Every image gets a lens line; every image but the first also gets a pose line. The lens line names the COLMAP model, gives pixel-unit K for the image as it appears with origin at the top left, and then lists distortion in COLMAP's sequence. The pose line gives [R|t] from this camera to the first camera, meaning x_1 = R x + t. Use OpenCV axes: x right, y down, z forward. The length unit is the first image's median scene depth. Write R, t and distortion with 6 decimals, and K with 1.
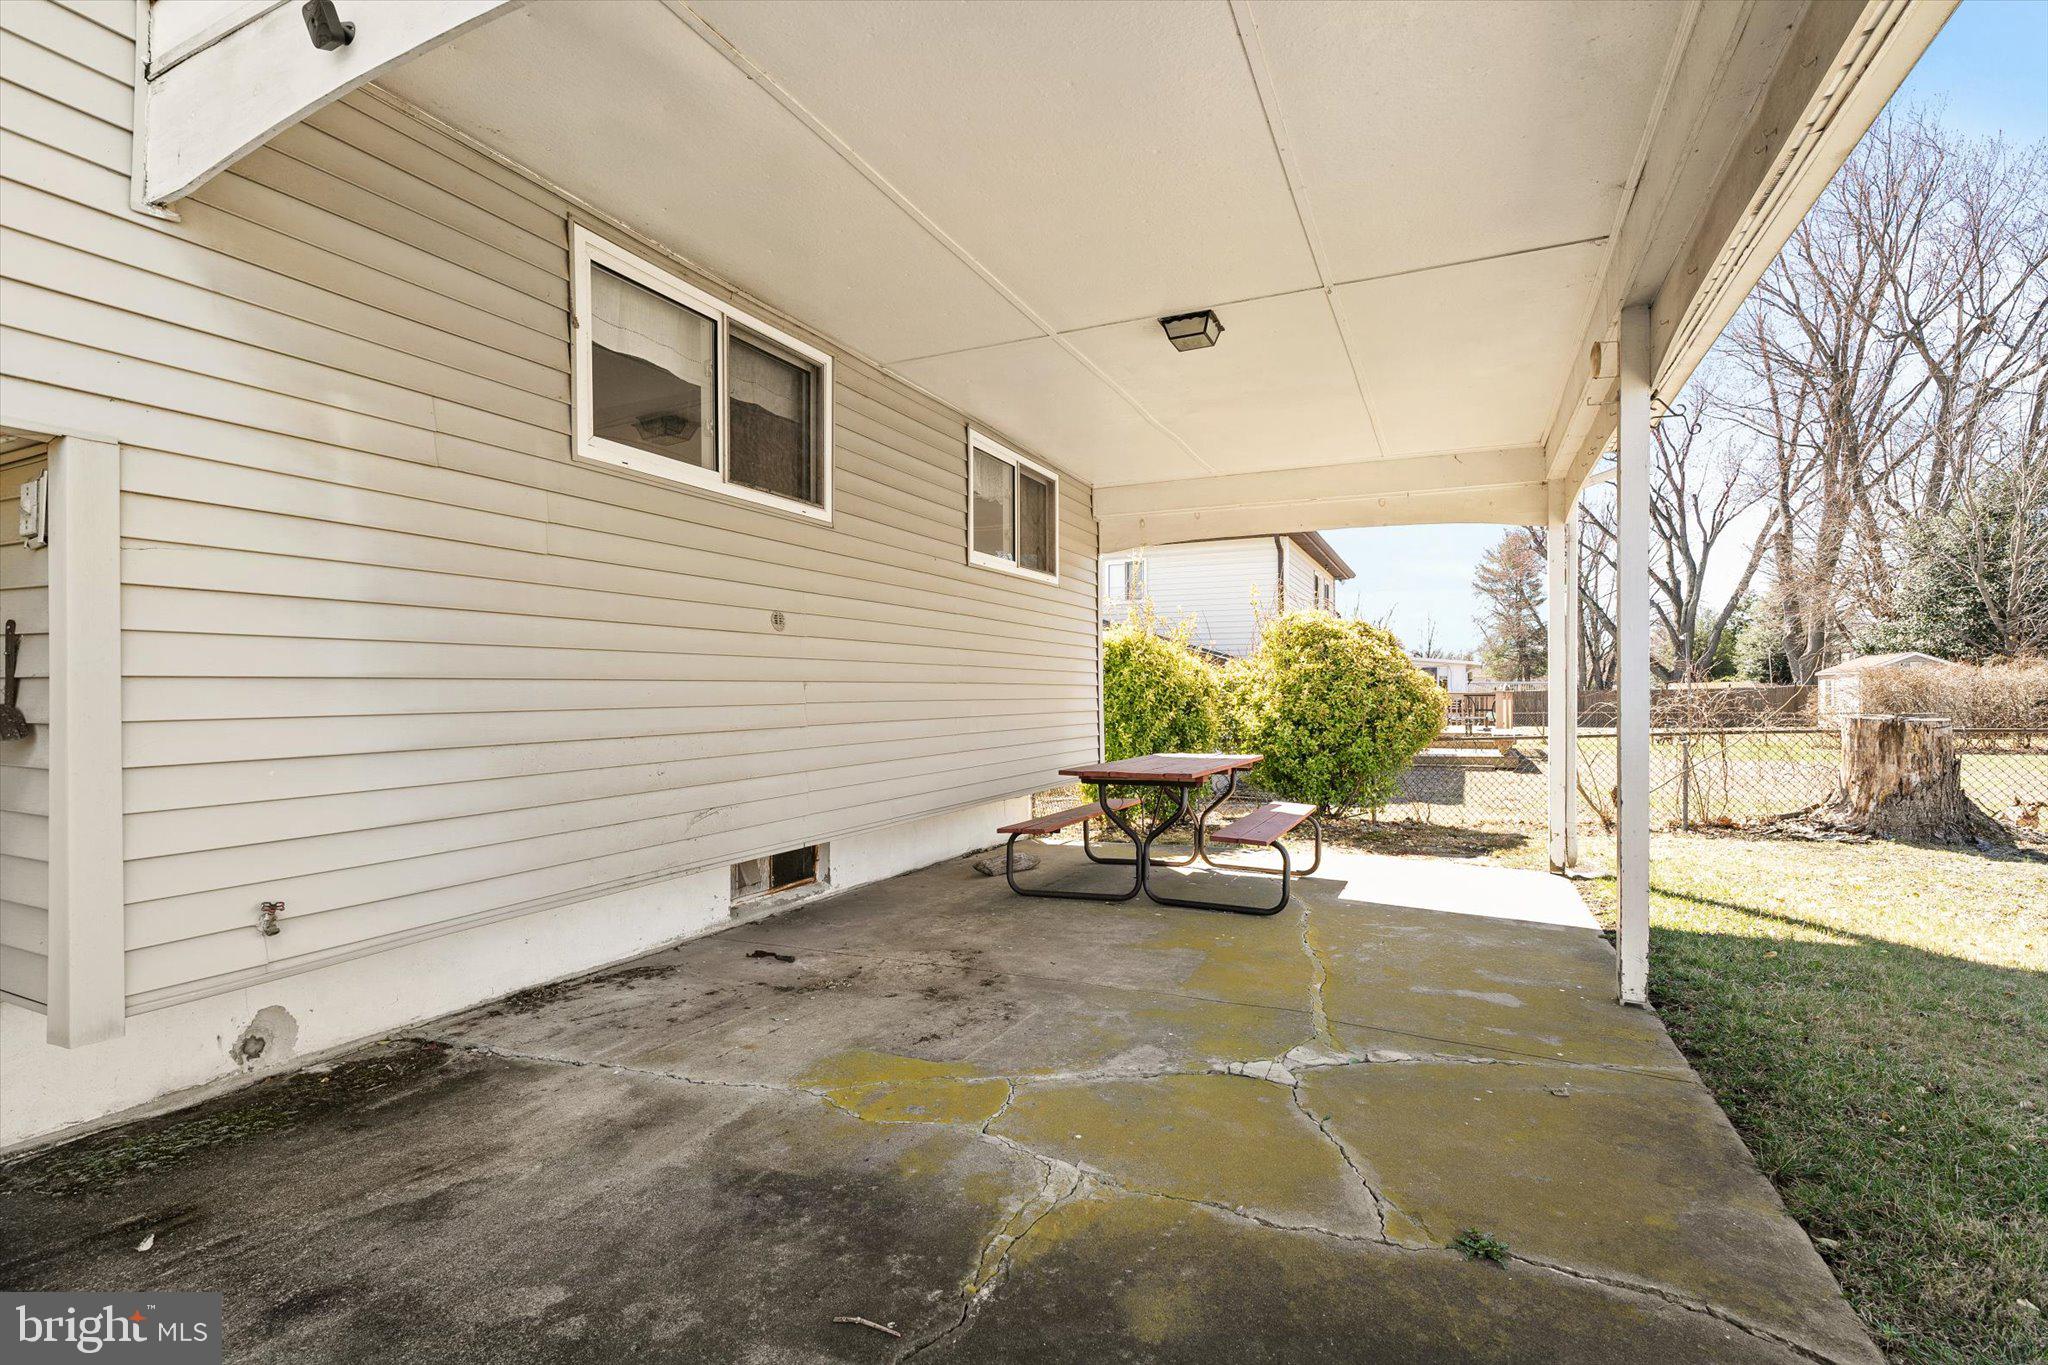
lens RADIAL K [[936.5, 0, 1024.5], [0, 936.5, 696.9], [0, 0, 1]] dist [0.002227, 0.000927]
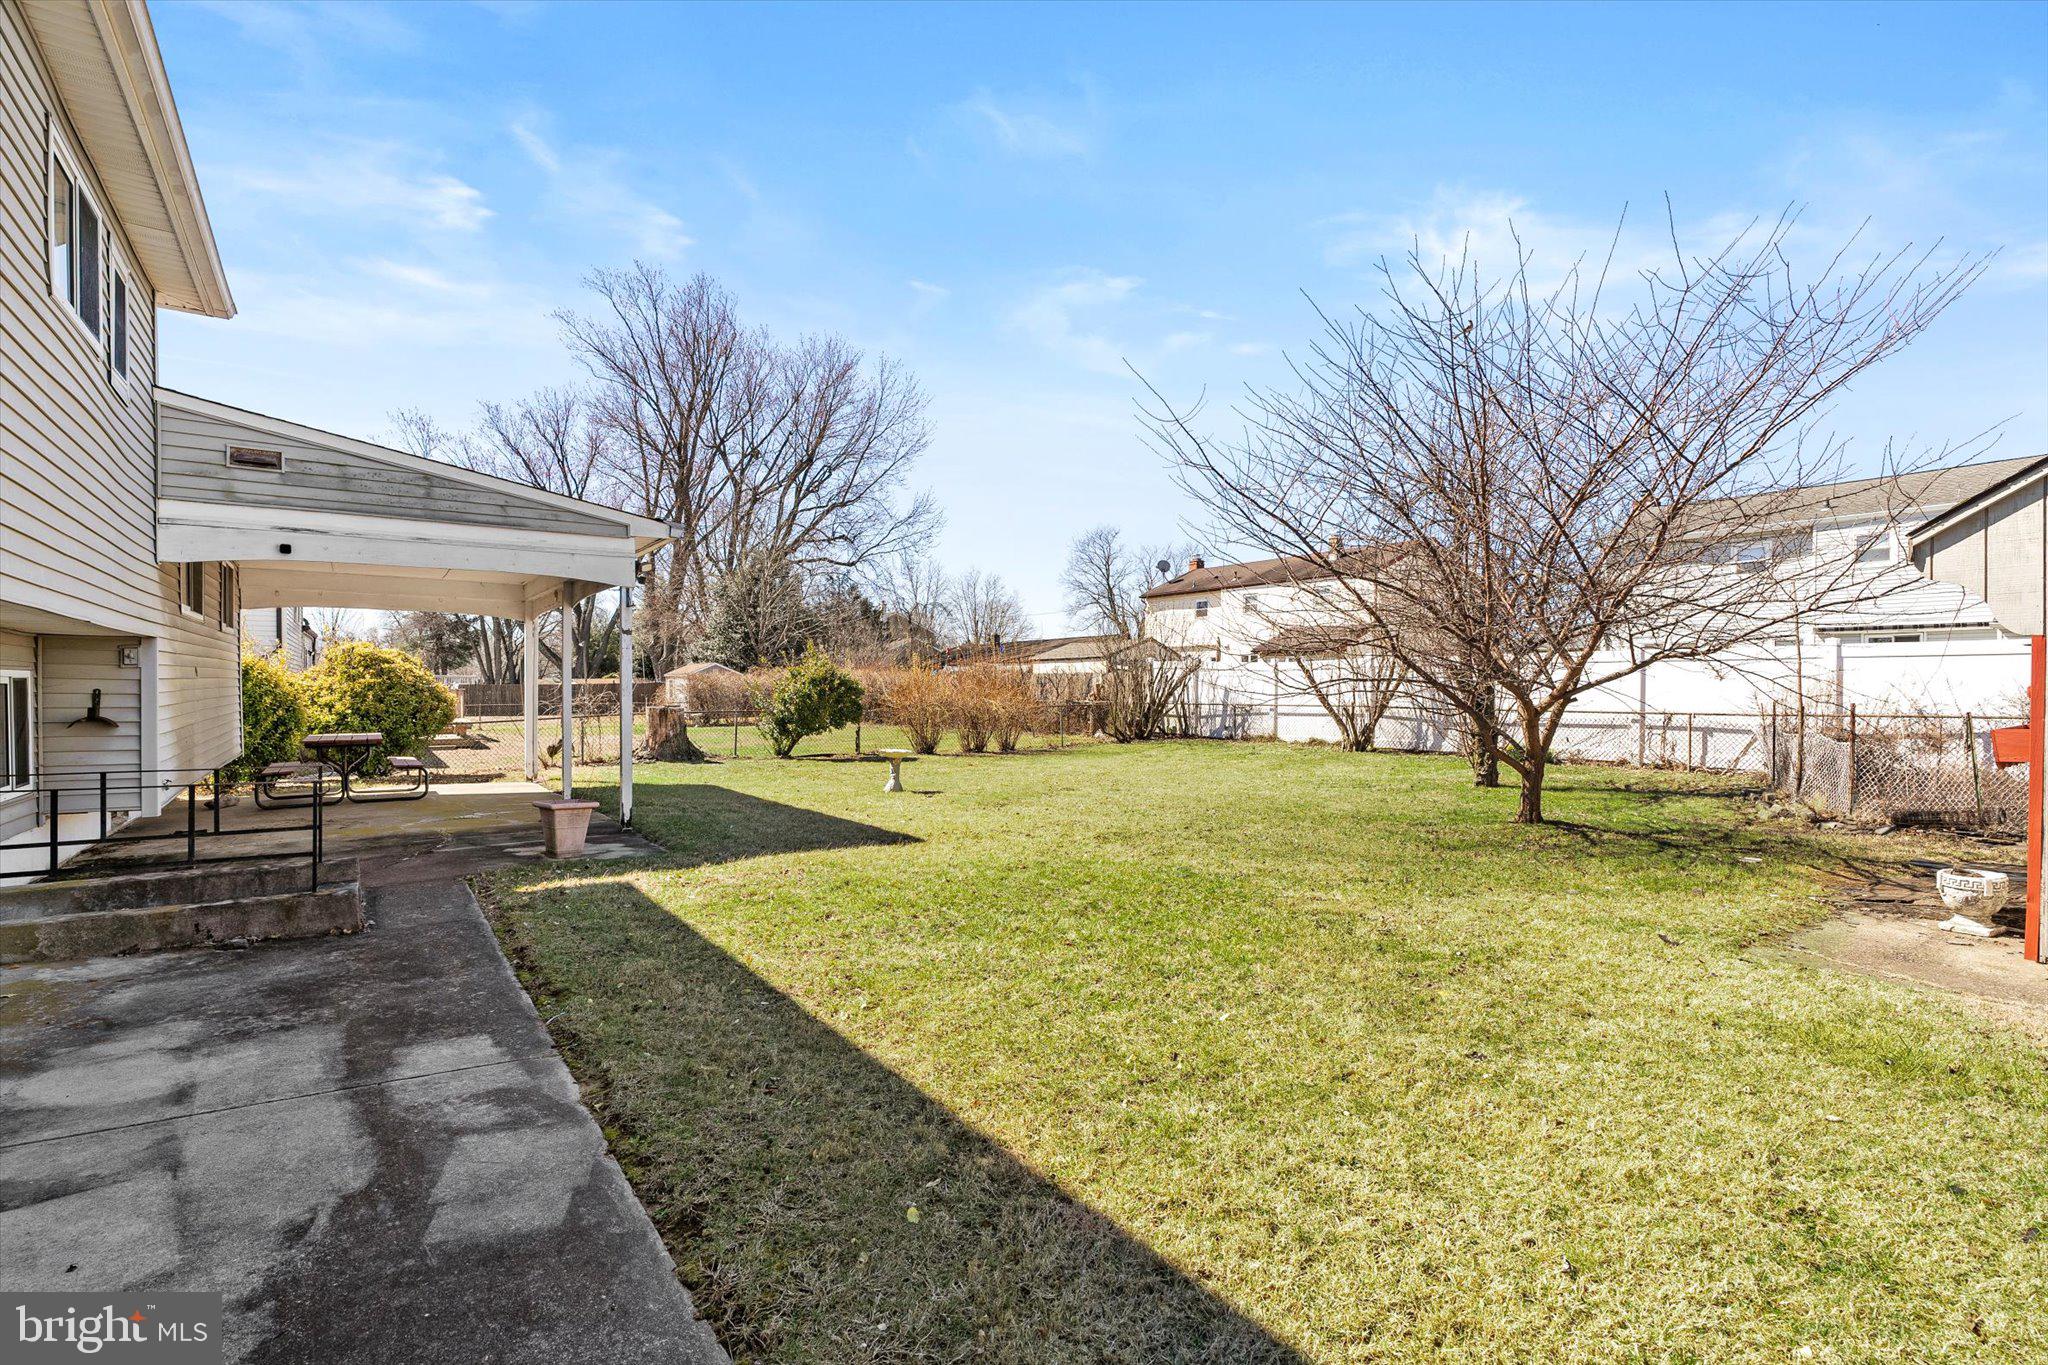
lens RADIAL K [[981.7, 0, 1024.0], [0, 981.7, 682.5], [0, 0, 1]] dist [0.000535, 0.000182]
pose [[0.509734, 0.005406, 0.860315, -0.149626], [-0.002169, 0.999985, -0.004998, -0.006139], [-0.860329, 0.000682, 0.509738, -0.212587]]
